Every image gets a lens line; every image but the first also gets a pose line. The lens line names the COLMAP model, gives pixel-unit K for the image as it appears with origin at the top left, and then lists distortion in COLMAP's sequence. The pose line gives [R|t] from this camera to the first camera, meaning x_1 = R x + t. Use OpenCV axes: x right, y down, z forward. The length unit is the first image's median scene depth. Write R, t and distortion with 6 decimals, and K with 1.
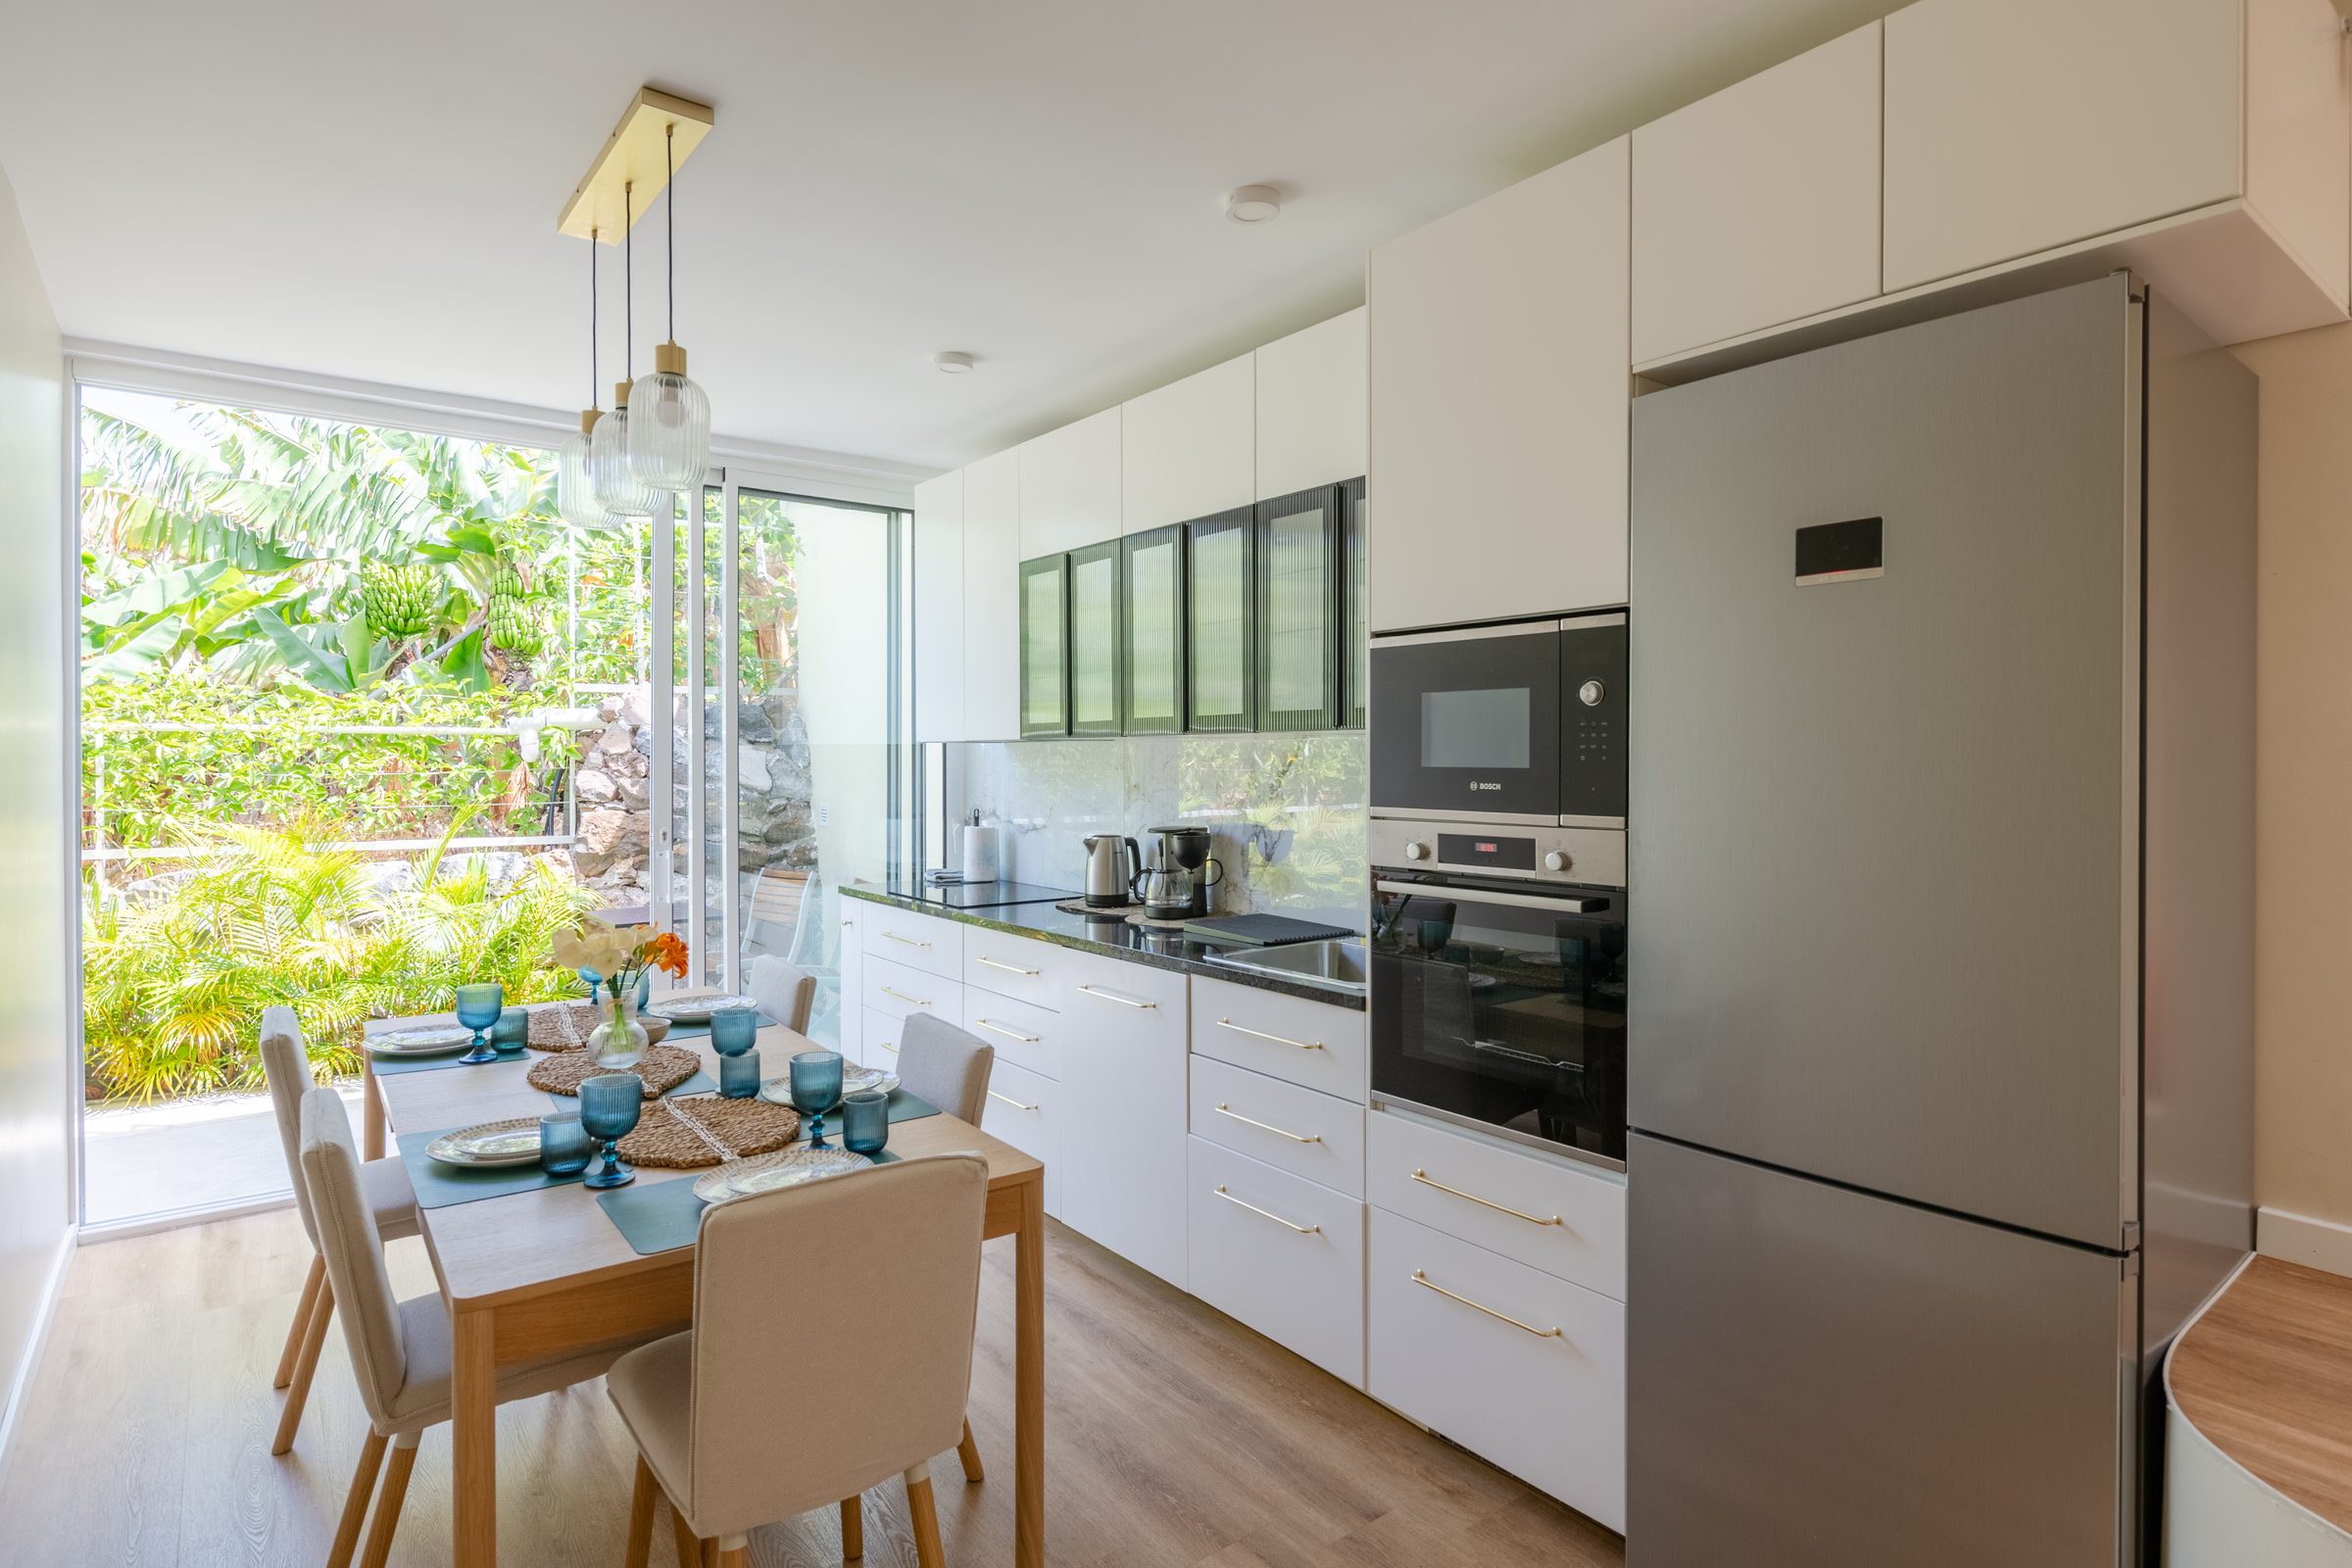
lens RADIAL K [[1219.4, 0, 1193.7], [0, 1219.4, 769.4], [0, 0, 1]] dist [0.001451, -0.000941]
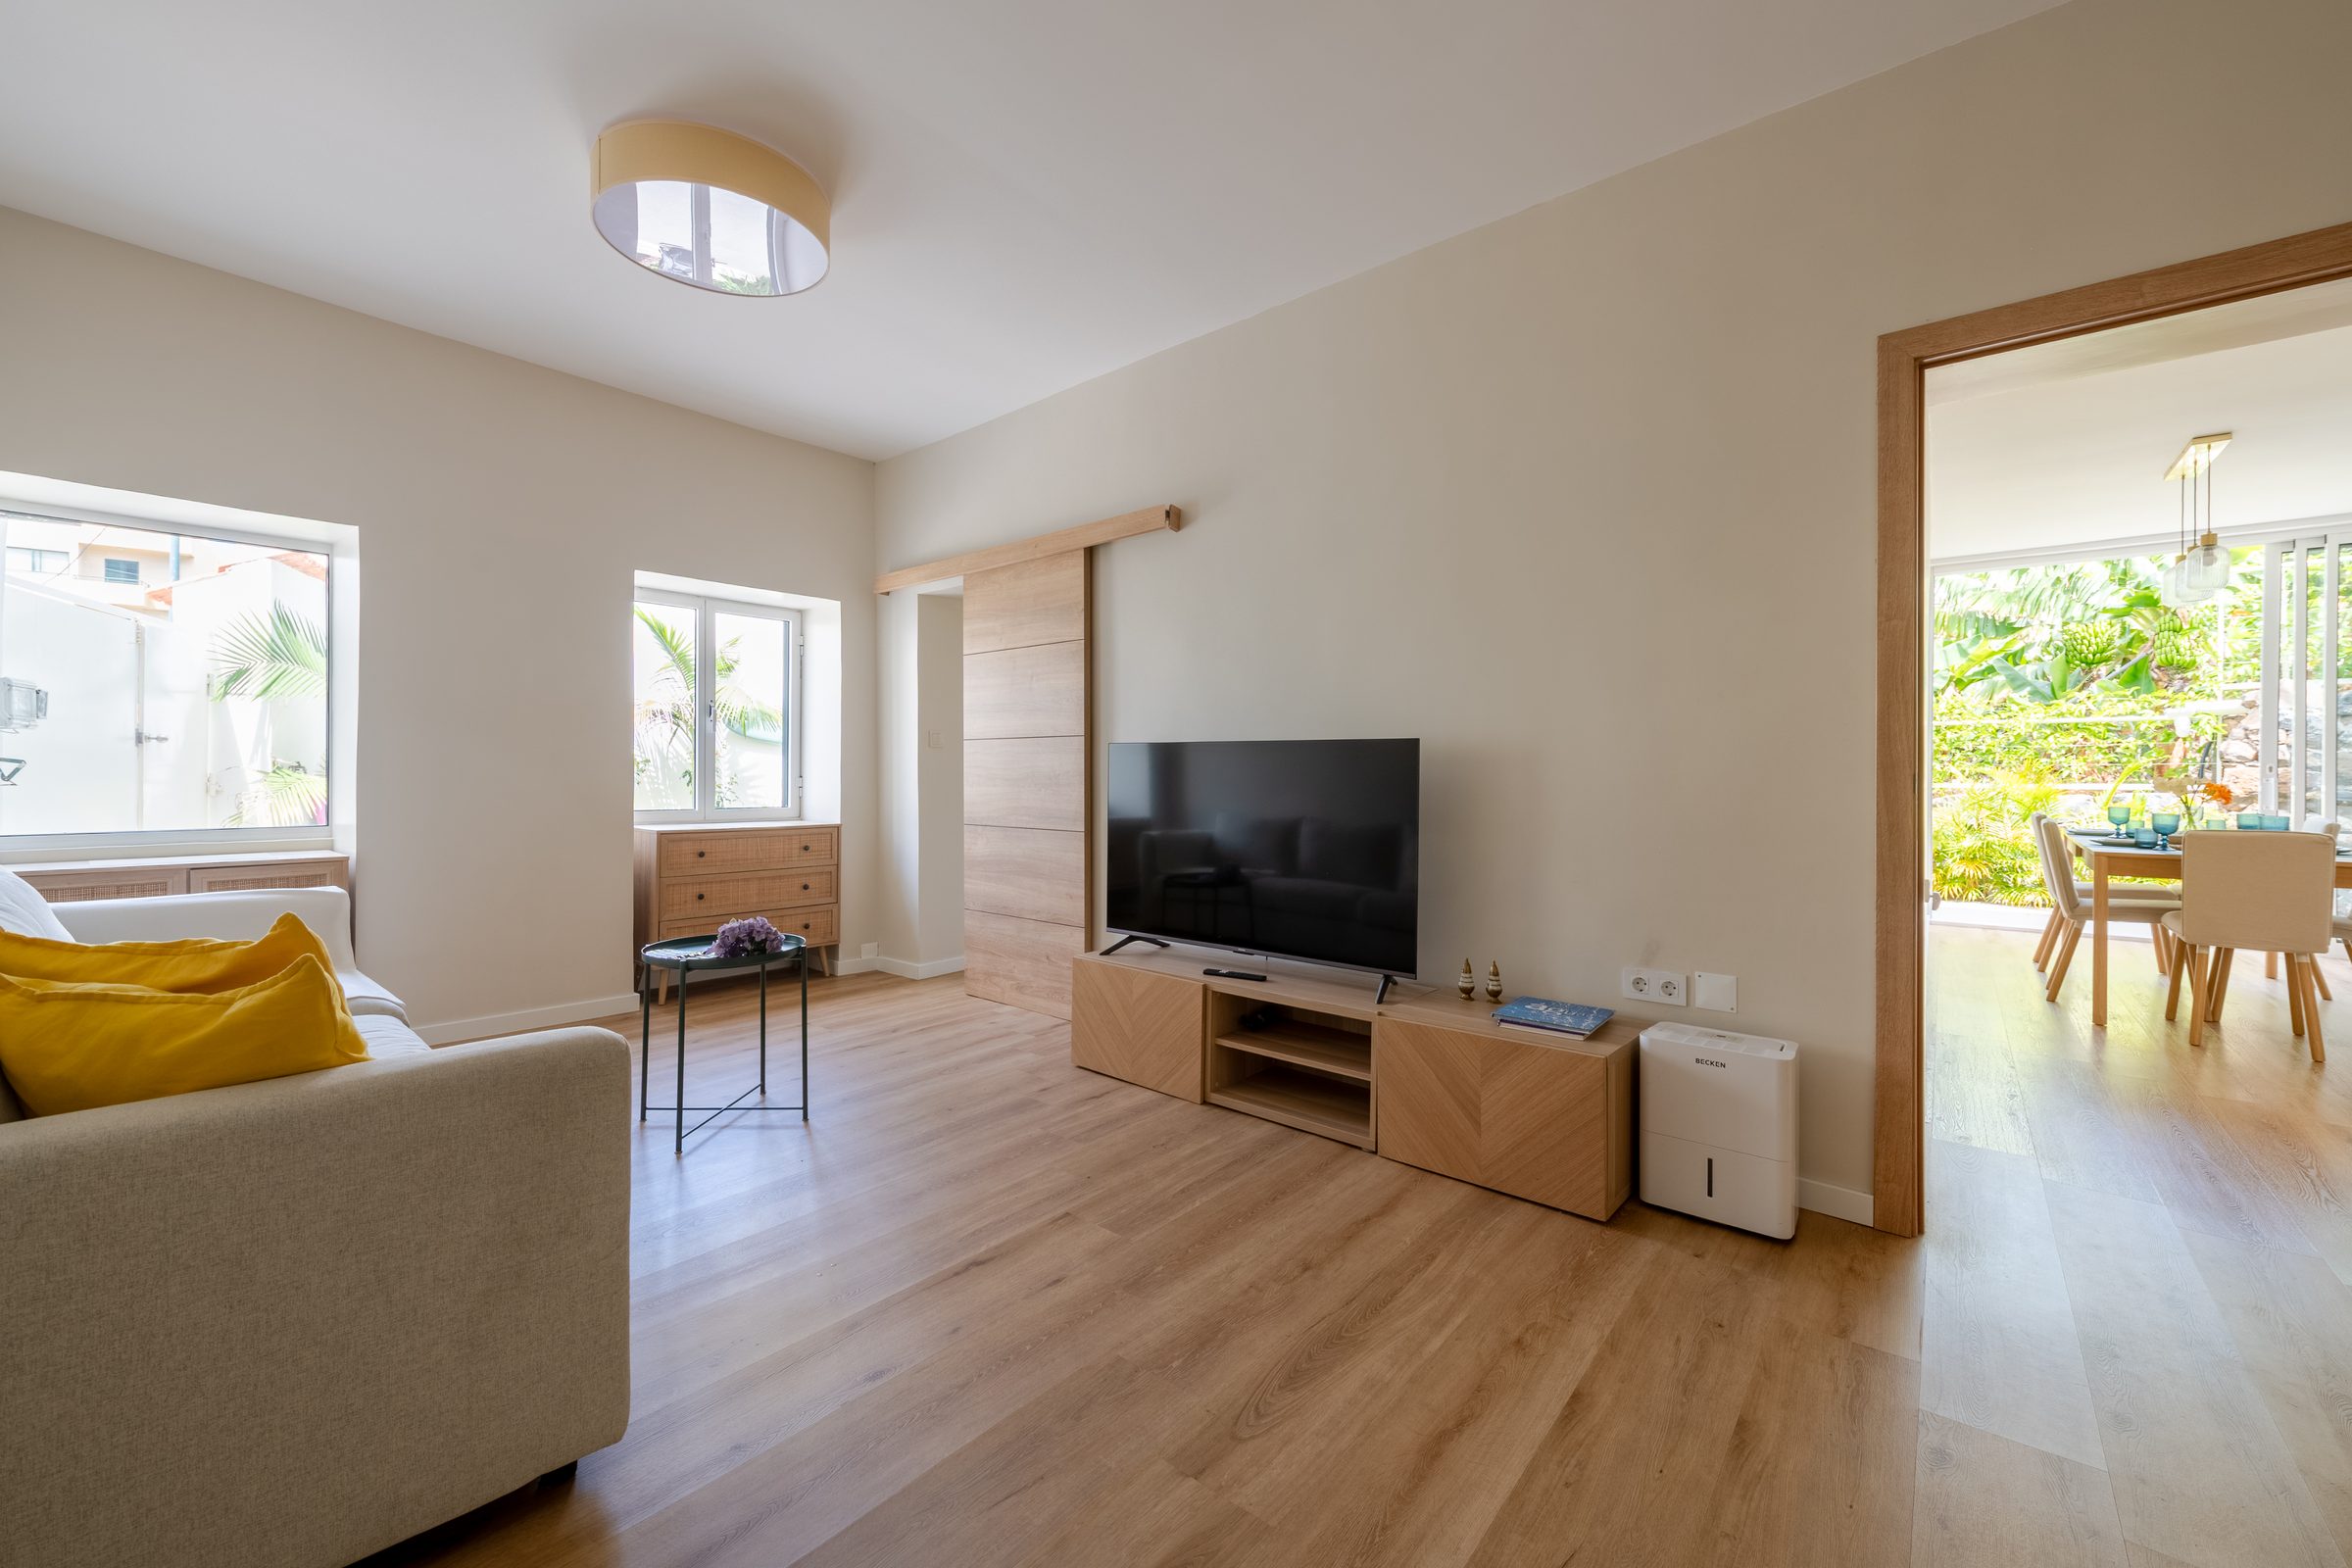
lens RADIAL K [[924.5, 0, 1175.5], [0, 924.5, 776.2], [0, 0, 1]] dist [0.000182, -0.003667]
pose [[0.207727, 0.004268, -0.978178, 0.344521], [-0.013763, 0.999904, 0.001440, 0.060966], [0.978090, 0.013164, 0.207766, -0.512827]]
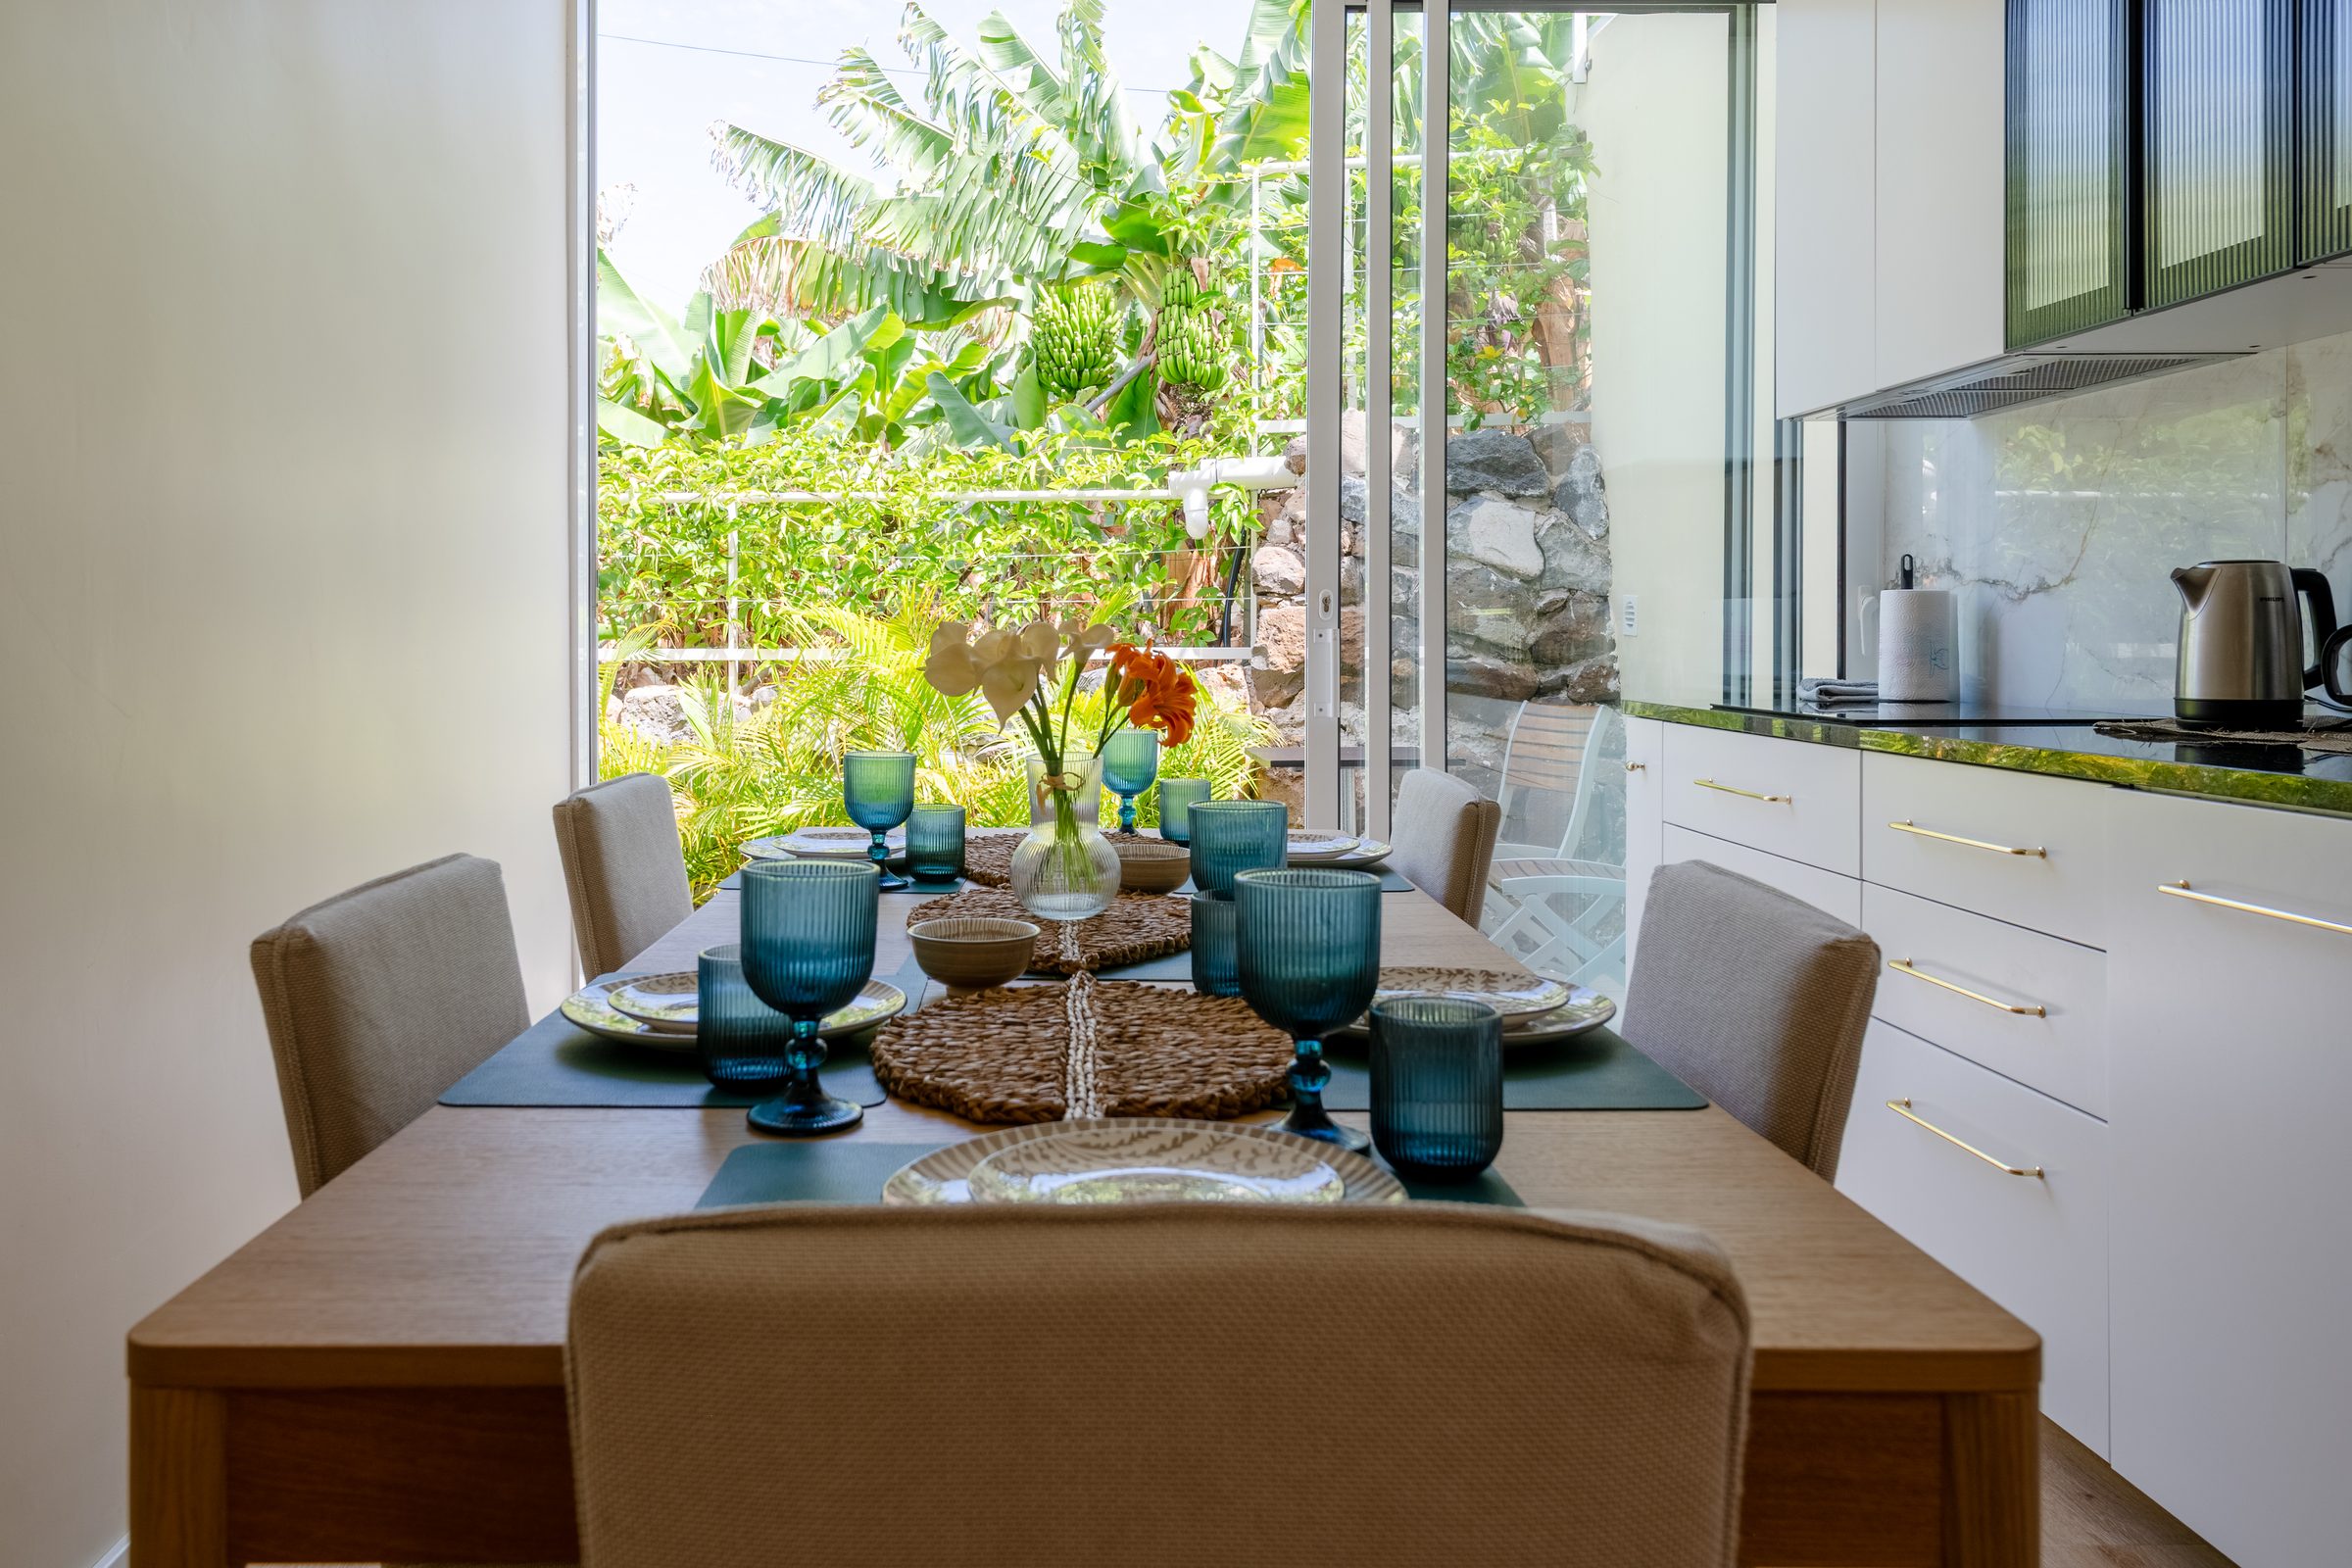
lens RADIAL K [[1724.4, 0, 1049.9], [0, 1724.4, 646.0], [0, 0, 1]] dist [0.009240, -0.000683]
pose [[0.791741, 0.002557, -0.610851, -0.020828], [-0.005052, 0.999984, -0.002363, 0.057715], [0.610836, 0.004956, 0.791742, 0.189158]]
